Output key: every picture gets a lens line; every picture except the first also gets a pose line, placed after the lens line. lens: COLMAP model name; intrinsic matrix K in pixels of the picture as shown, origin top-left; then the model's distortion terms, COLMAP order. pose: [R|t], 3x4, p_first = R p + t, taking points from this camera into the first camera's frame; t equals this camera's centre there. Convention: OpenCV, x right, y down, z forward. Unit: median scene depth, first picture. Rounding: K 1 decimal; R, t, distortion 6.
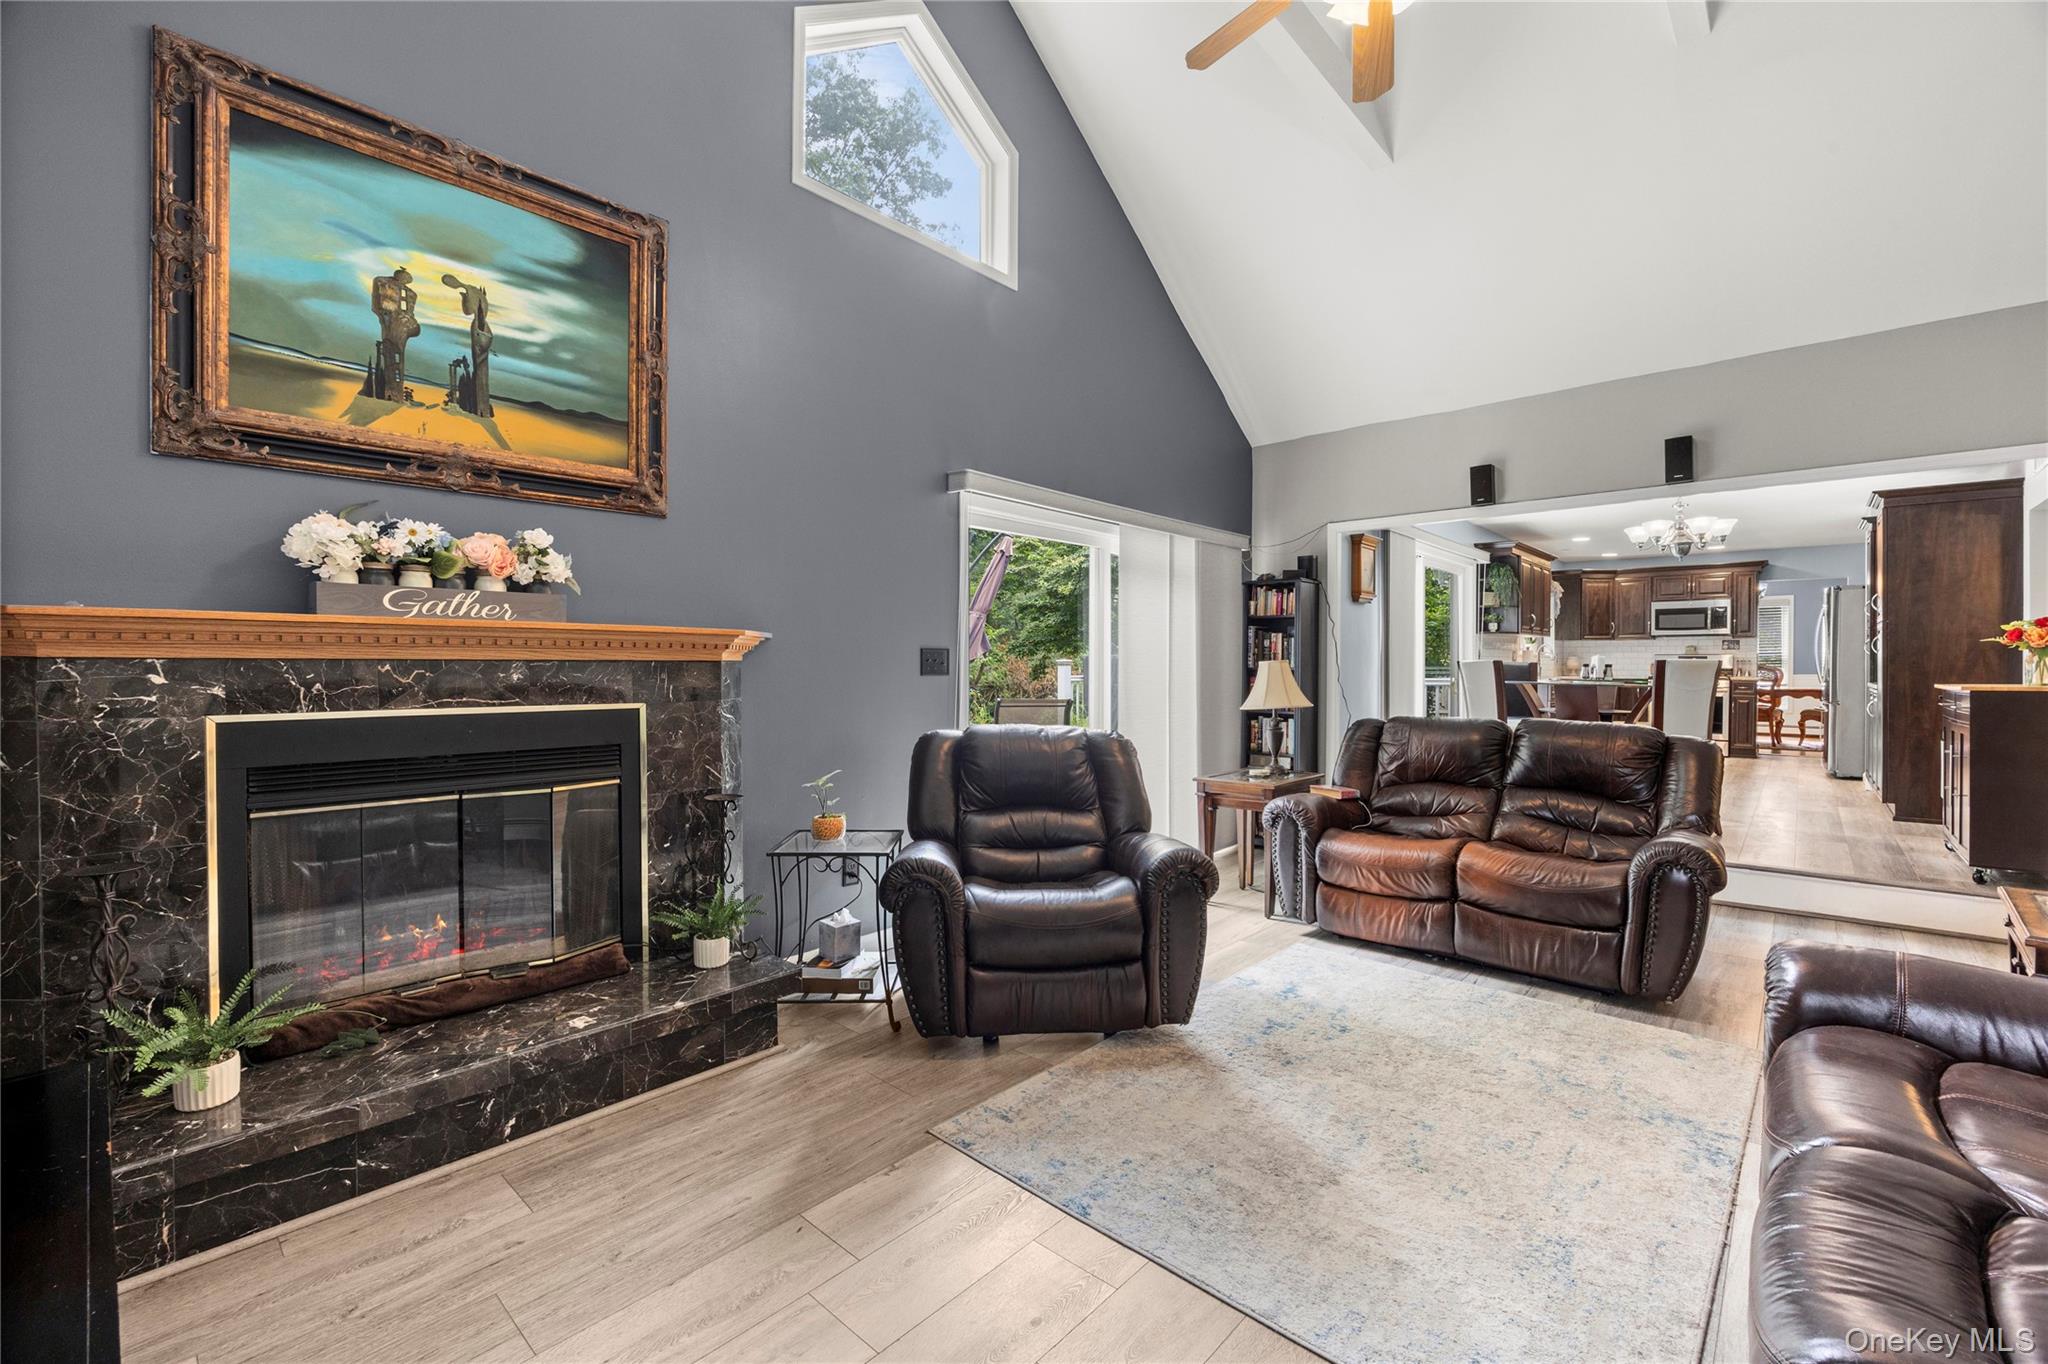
lens RADIAL K [[870.6, 0, 1026.4], [0, 870.6, 673.8], [0, 0, 1]] dist [-0.000933, -0.000212]
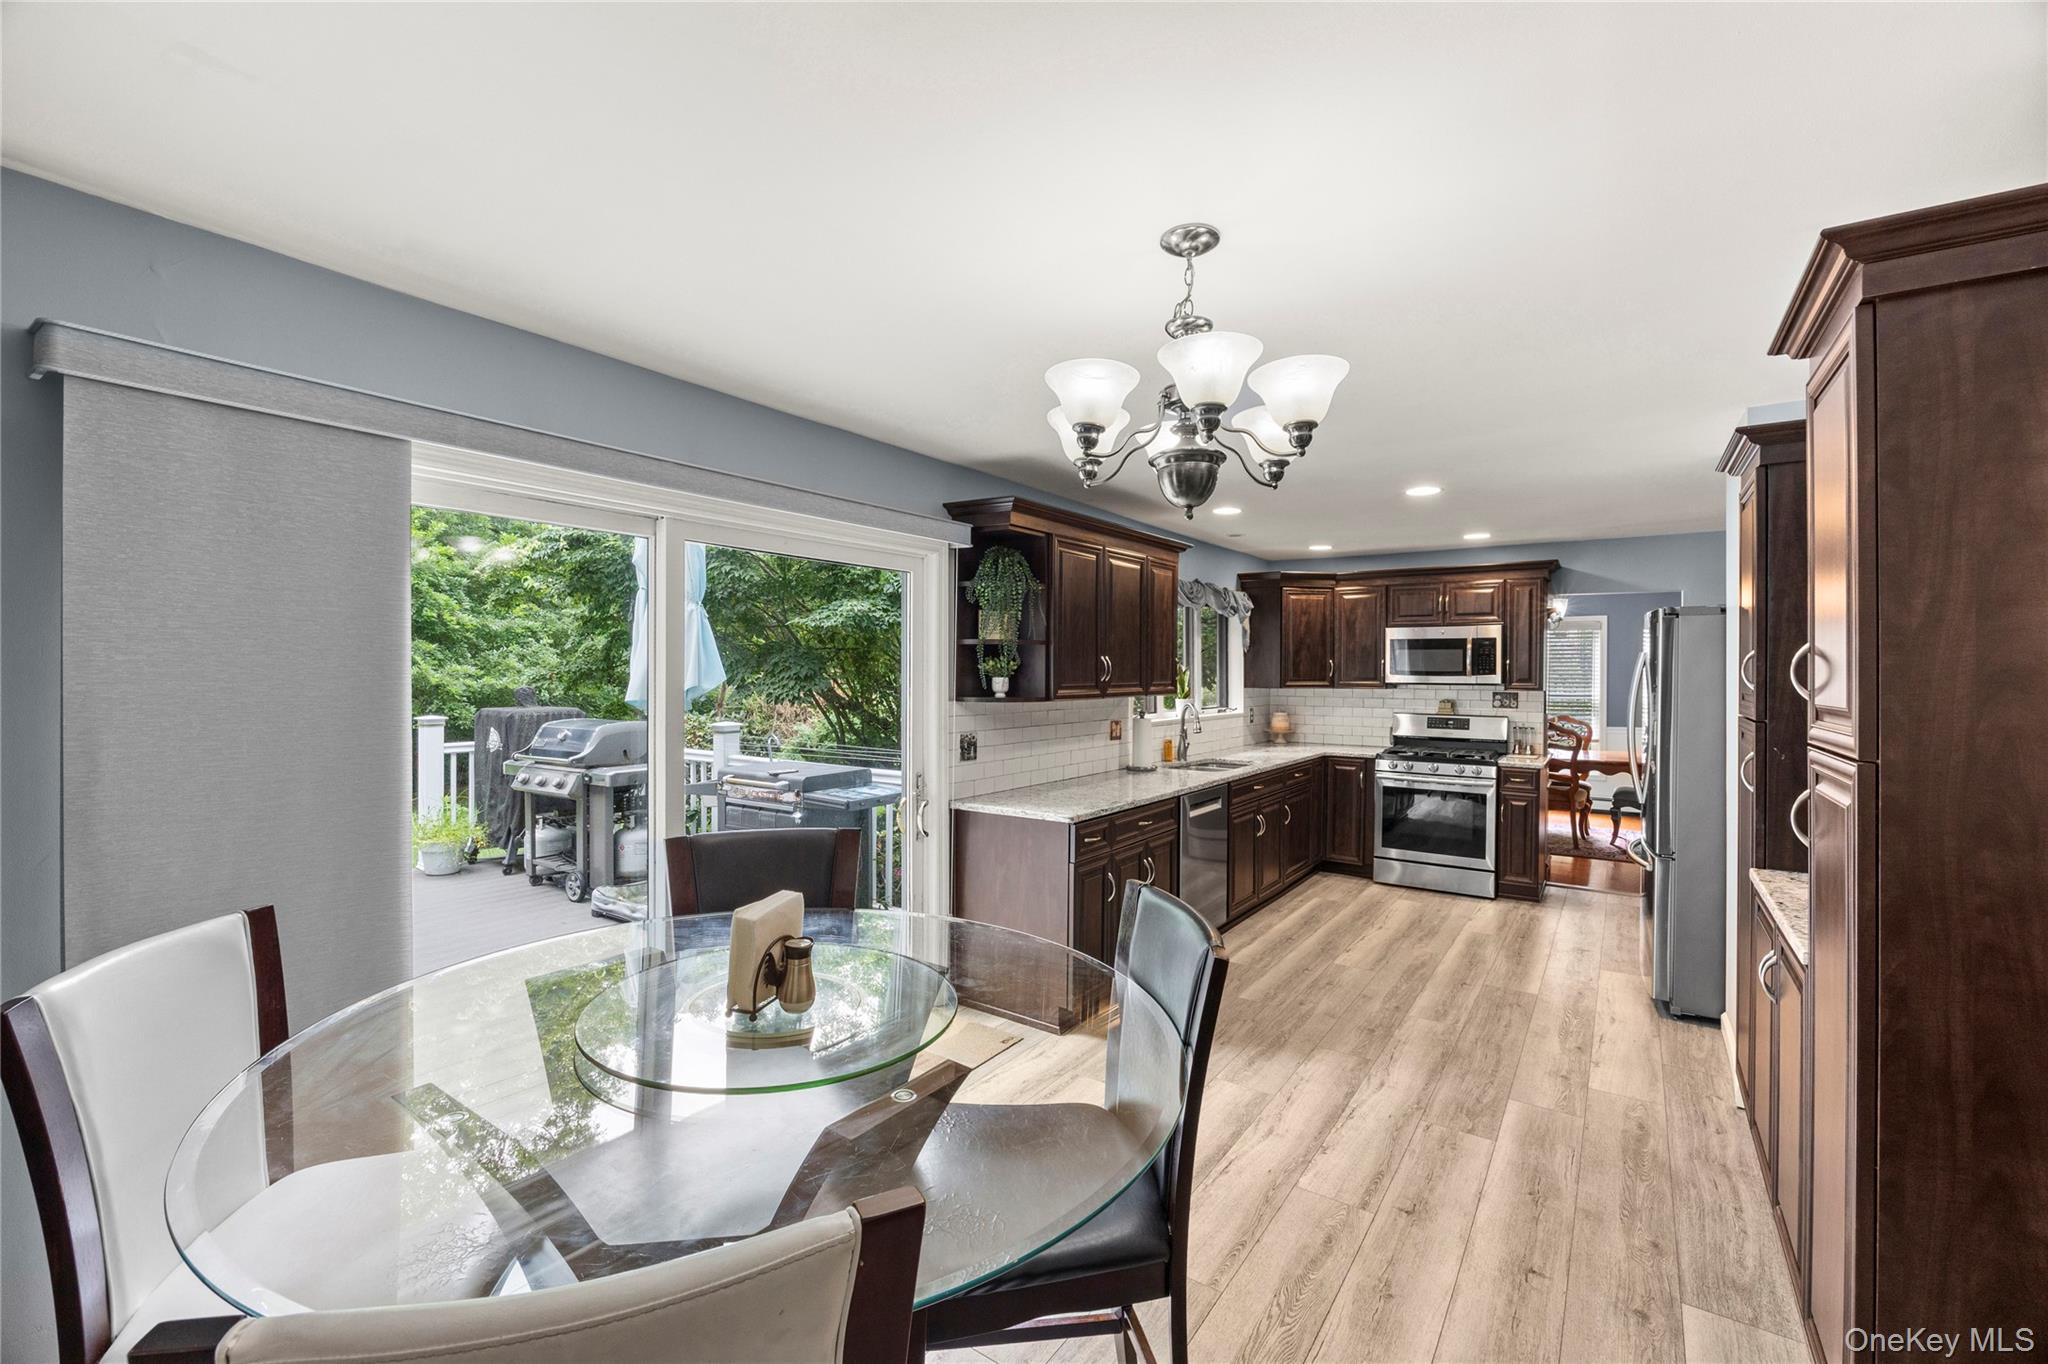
lens RADIAL K [[870.6, 0, 1026.4], [0, 870.6, 673.8], [0, 0, 1]] dist [-0.000933, -0.000212]
pose [[0.992312, 0.000768, 0.123756, 0.412226], [-0.000035, 0.999982, -0.005929, -0.048396], [-0.123758, 0.005879, 0.992295, 0.449377]]
